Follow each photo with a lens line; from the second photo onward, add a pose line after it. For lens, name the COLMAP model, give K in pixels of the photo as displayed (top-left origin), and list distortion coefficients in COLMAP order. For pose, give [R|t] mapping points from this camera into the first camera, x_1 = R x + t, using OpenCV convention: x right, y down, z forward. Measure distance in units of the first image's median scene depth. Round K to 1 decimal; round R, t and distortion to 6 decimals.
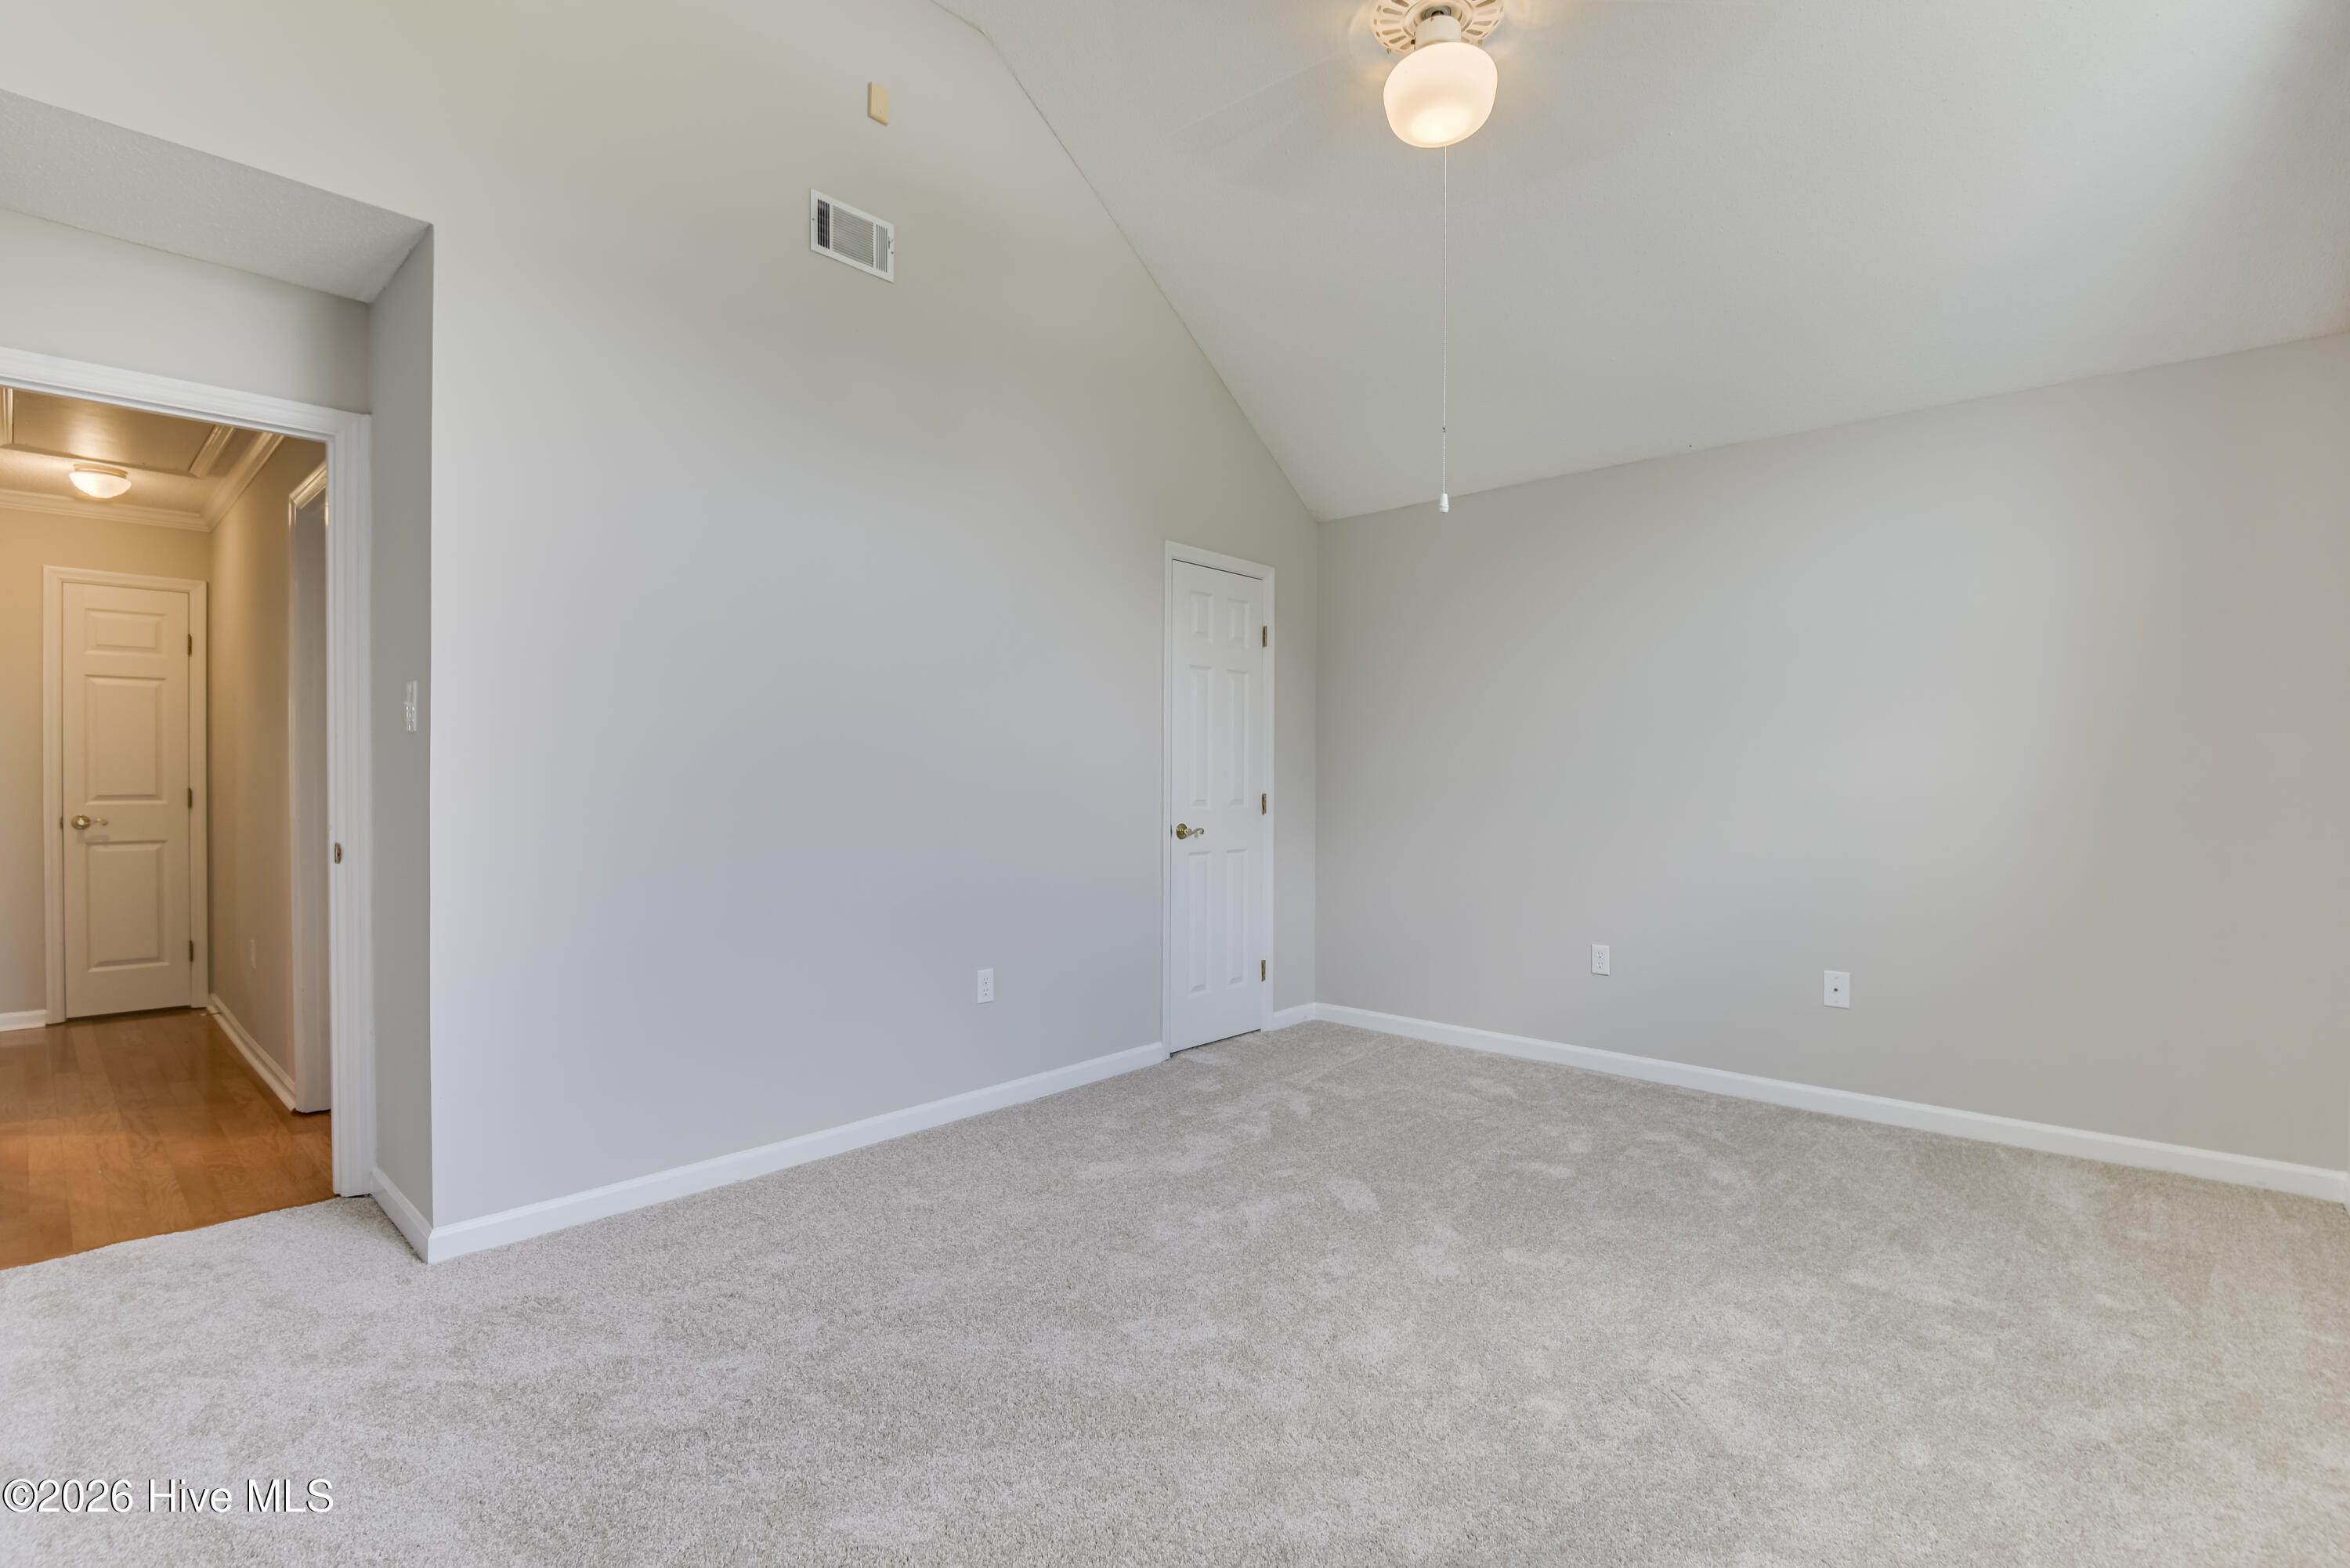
lens RADIAL K [[1071.6, 0, 1176.5], [0, 1071.6, 787.7], [0, 0, 1]] dist [0.000921, -0.015314]
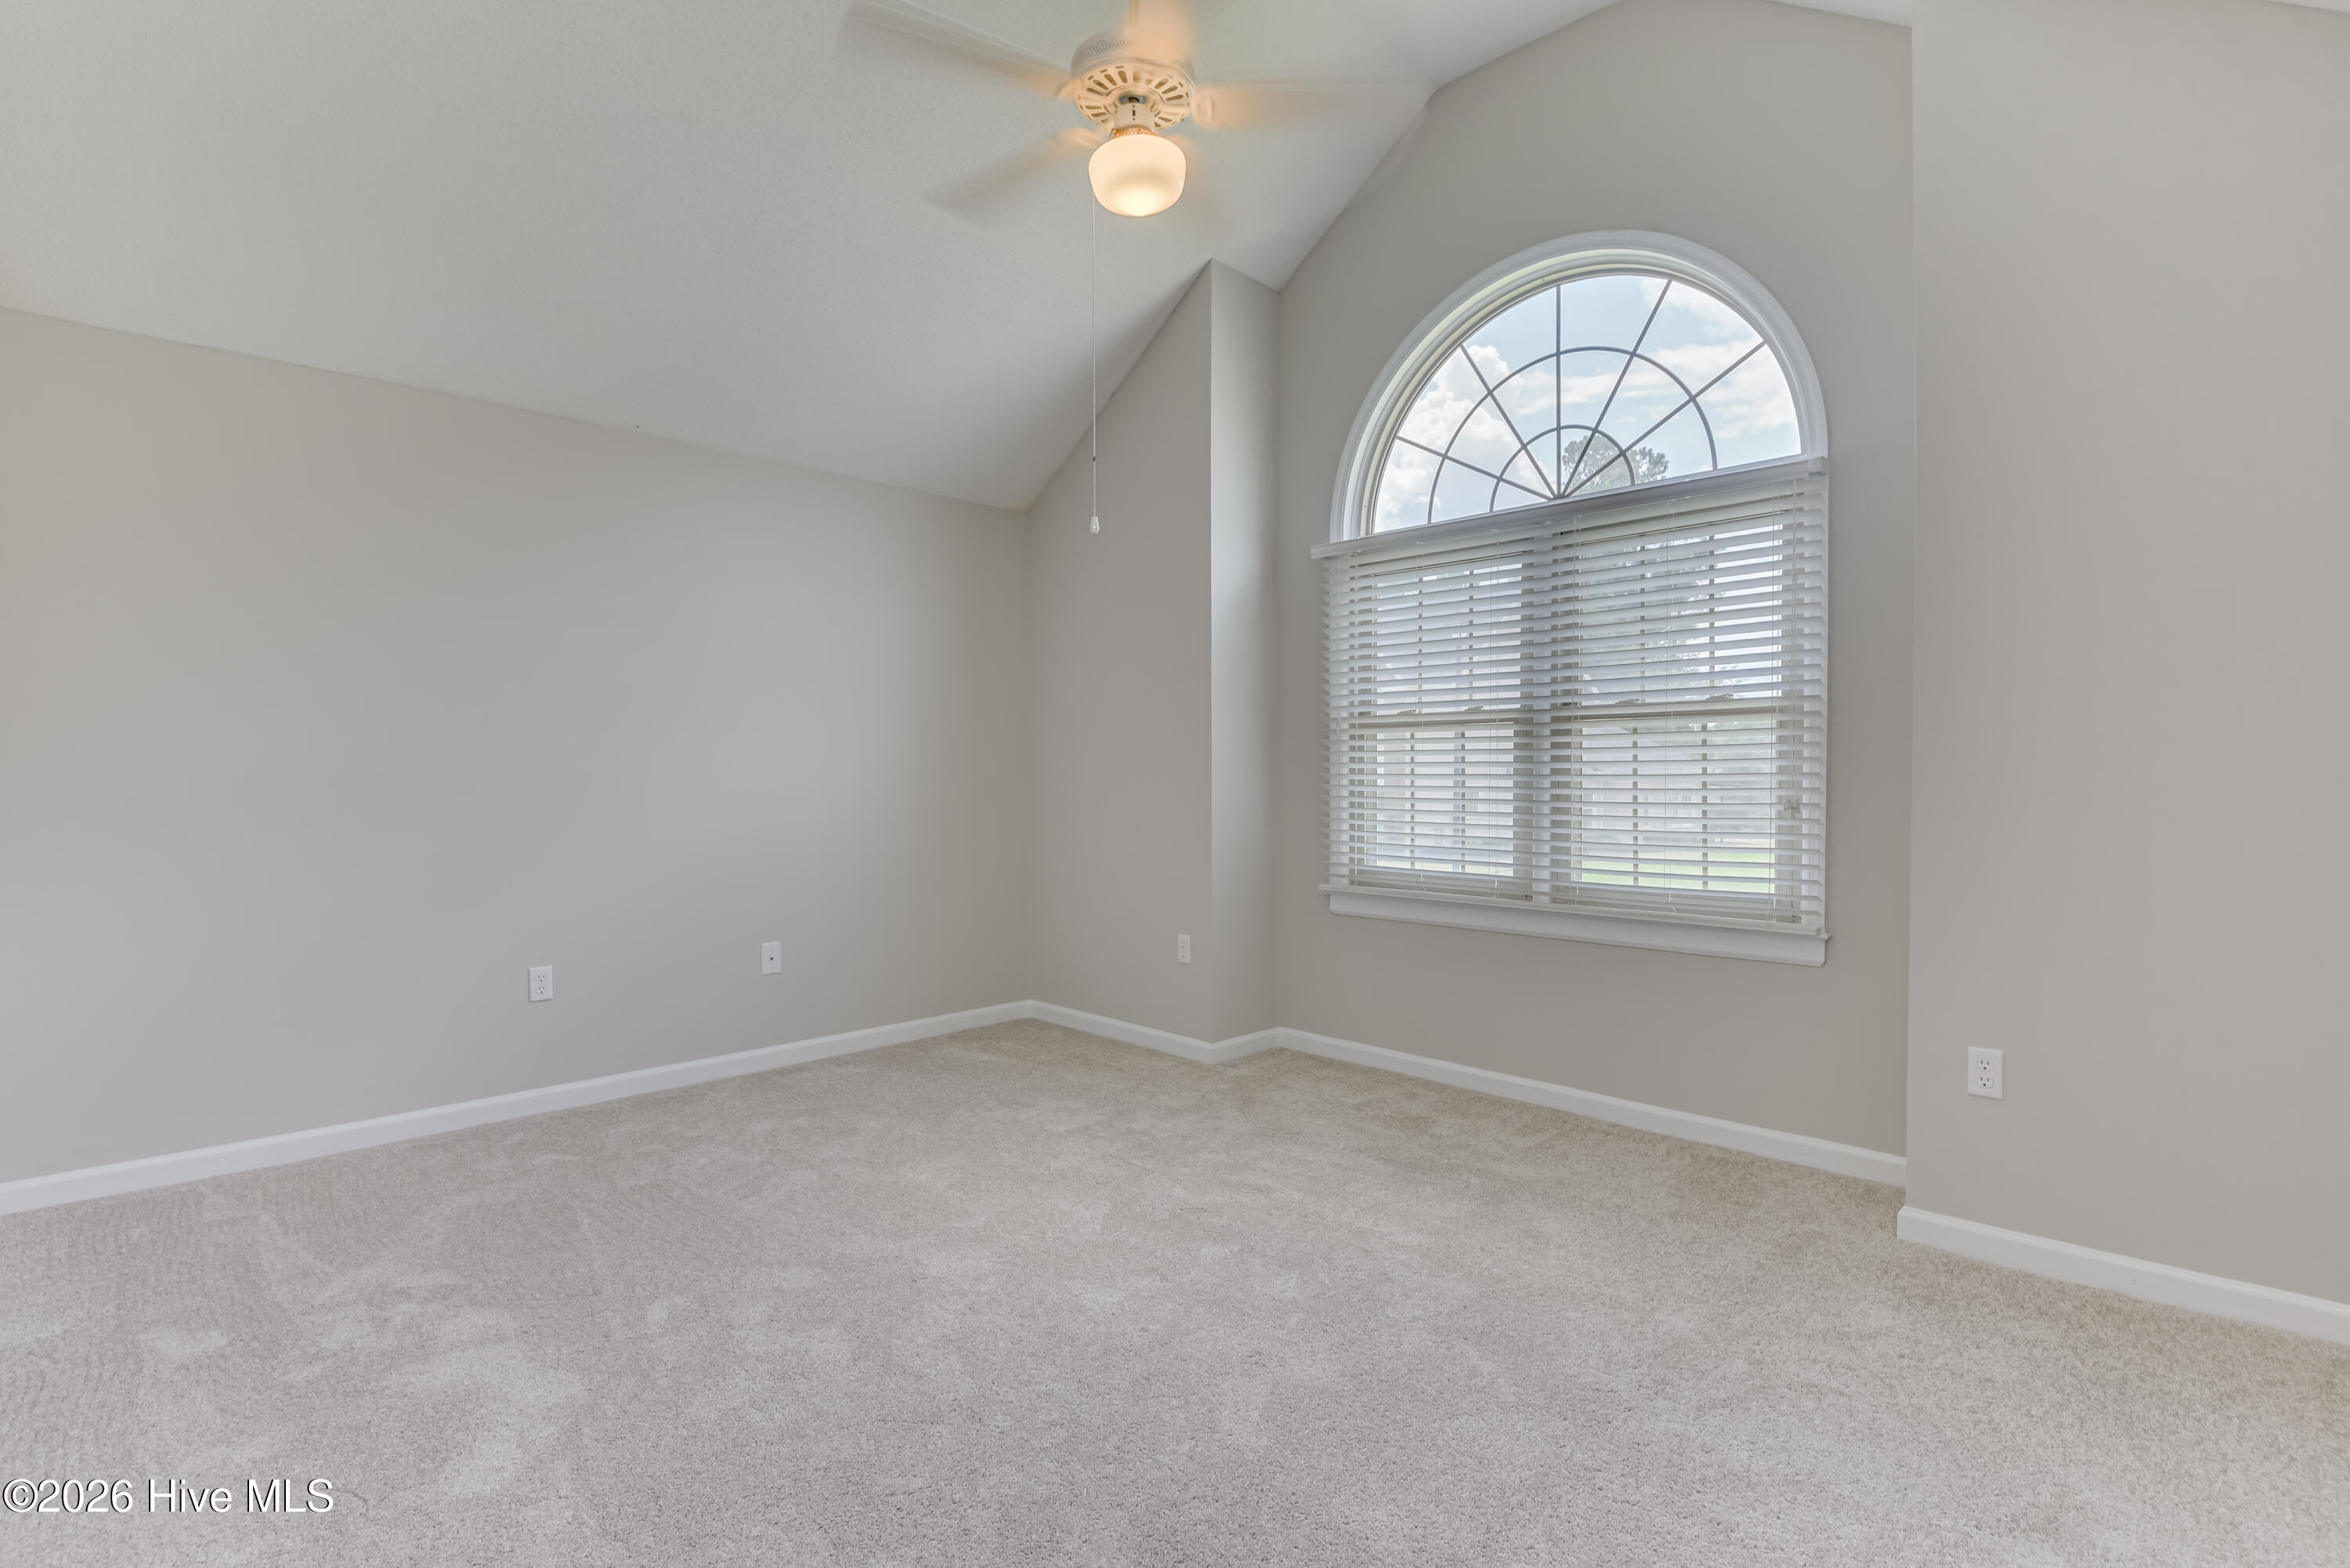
lens RADIAL K [[1078.0, 0, 1175.0], [0, 1078.0, 784.0], [0, 0, 1]] dist [-0.016854, -0.000349]
pose [[0.066040, -0.014409, 0.997713, -0.516189], [0.012671, 0.999827, 0.013601, -0.007532], [-0.997737, 0.011744, 0.066211, 0.511267]]
